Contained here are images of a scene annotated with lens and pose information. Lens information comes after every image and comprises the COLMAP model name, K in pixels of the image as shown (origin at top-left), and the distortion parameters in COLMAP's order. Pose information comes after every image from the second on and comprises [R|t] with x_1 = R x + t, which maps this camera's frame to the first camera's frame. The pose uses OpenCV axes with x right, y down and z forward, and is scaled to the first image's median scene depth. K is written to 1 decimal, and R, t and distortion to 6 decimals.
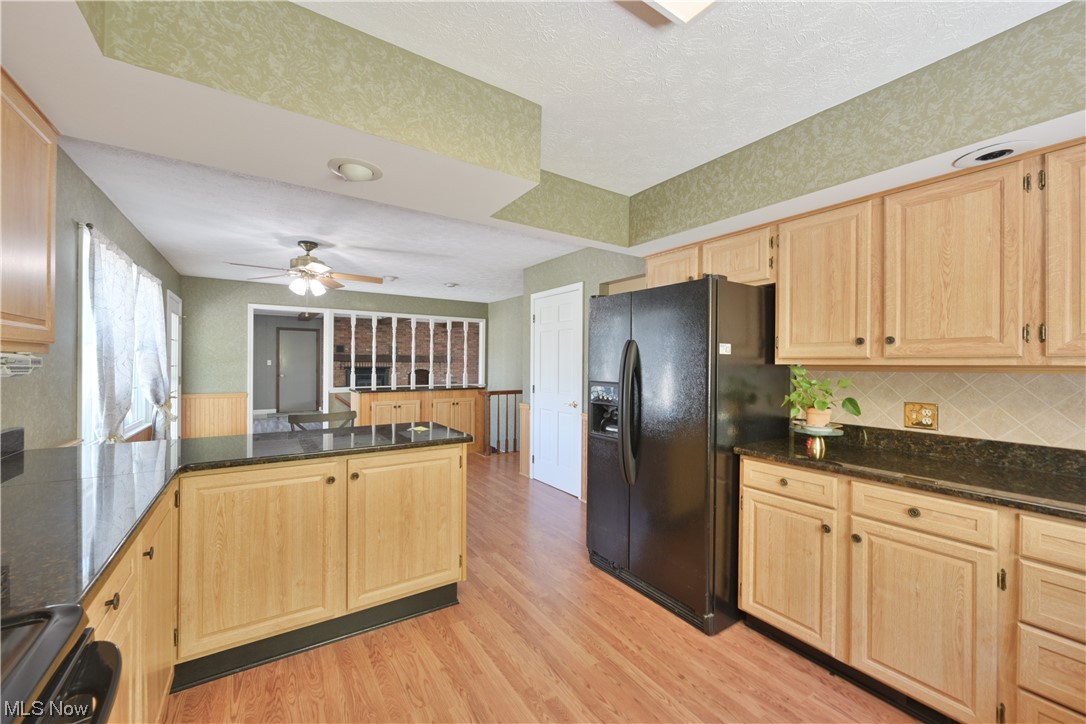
lens RADIAL K [[424.7, 0, 543.0], [0, 424.7, 362.0], [0, 0, 1]] dist [-0.001502, -0.000214]
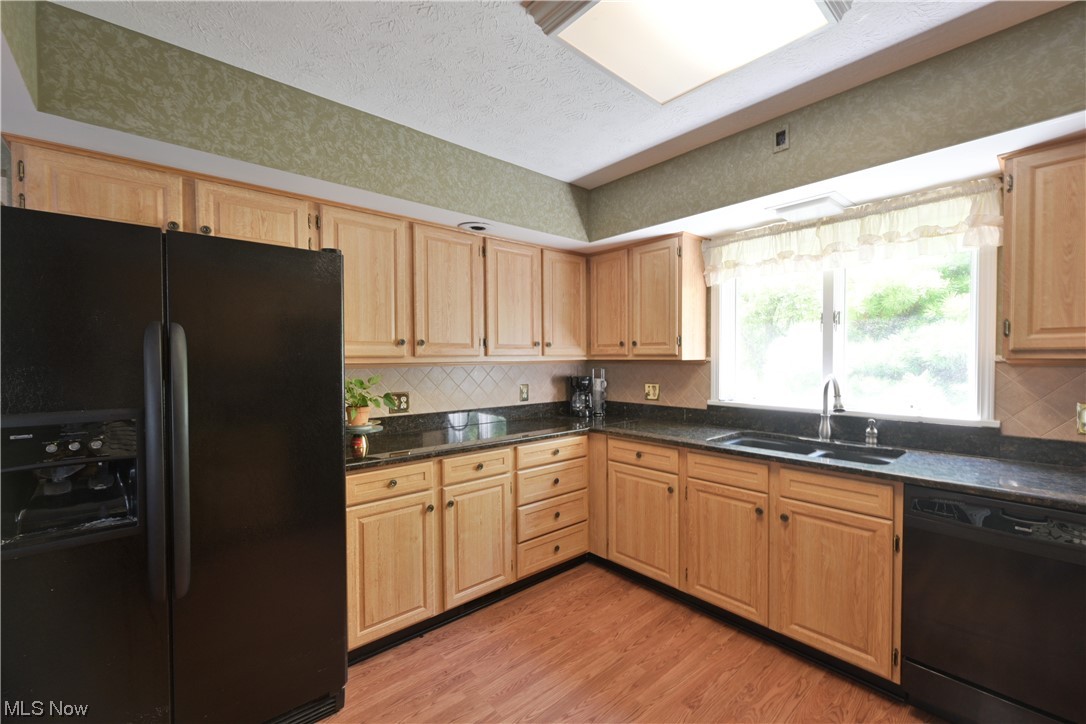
lens RADIAL K [[446.9, 0, 538.9], [0, 446.9, 366.1], [0, 0, 1]] dist [-0.001309, -0.000107]
pose [[-0.119328, -0.023071, 0.992587, -0.502876], [0.004883, 0.999704, 0.023824, -0.011923], [-0.992843, 0.007690, -0.119180, 0.792575]]
